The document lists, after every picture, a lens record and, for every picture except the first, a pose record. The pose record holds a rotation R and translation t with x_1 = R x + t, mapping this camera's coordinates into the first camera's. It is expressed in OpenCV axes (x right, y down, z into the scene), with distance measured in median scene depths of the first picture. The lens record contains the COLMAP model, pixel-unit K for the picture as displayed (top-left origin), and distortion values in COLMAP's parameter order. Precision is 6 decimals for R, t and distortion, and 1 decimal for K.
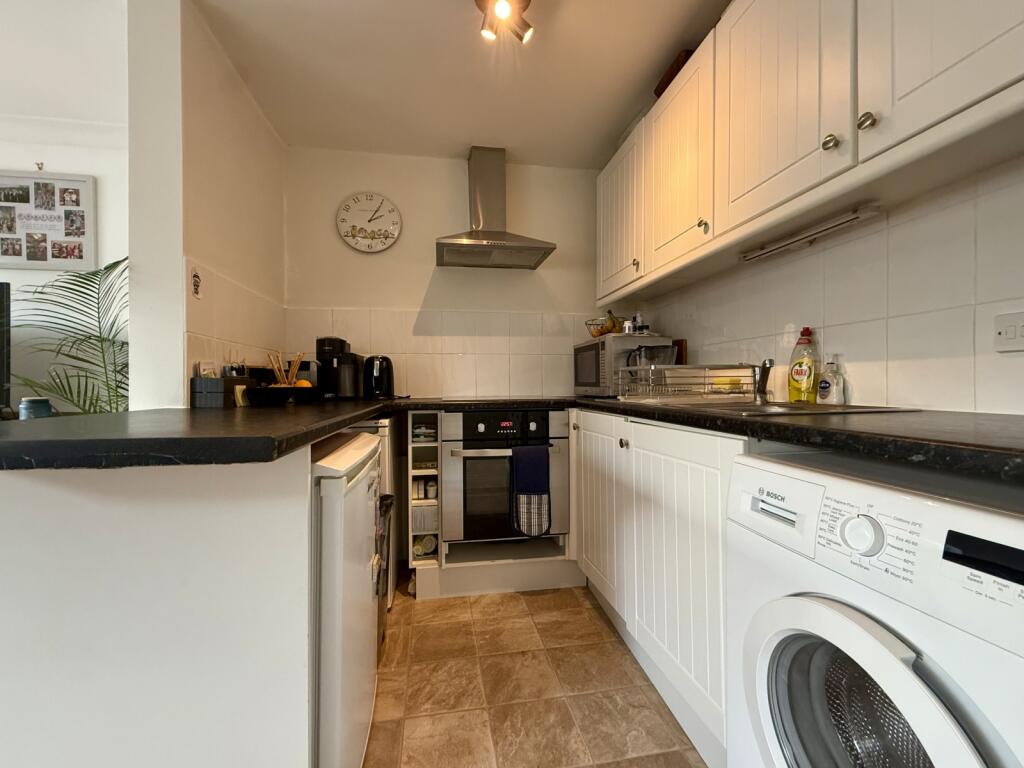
lens RADIAL K [[417.3, 0, 514.4], [0, 417.3, 390.7], [0, 0, 1]] dist [-0.000188, 0.000380]
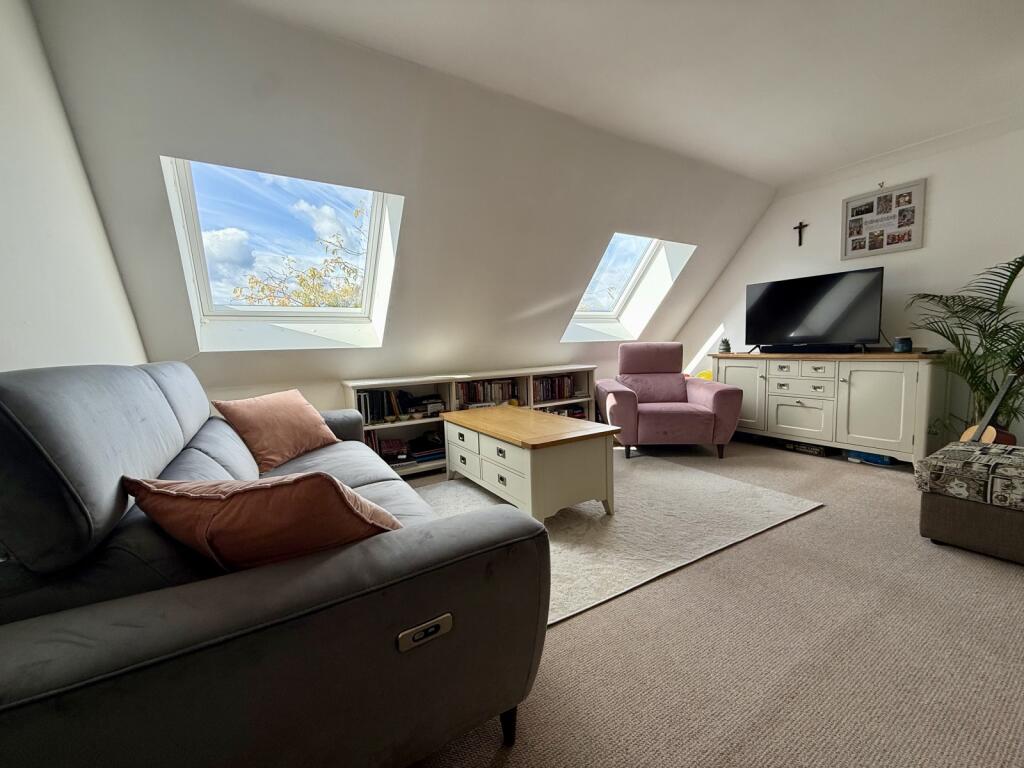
lens RADIAL K [[417.3, 0, 513.9], [0, 417.3, 384.3], [0, 0, 1]] dist [-0.000188, 0.000380]
pose [[0.385253, 0.073375, -0.919889, -0.204360], [0.008541, 0.996508, 0.083063, 0.045285], [0.922772, -0.039857, 0.383281, -0.838679]]
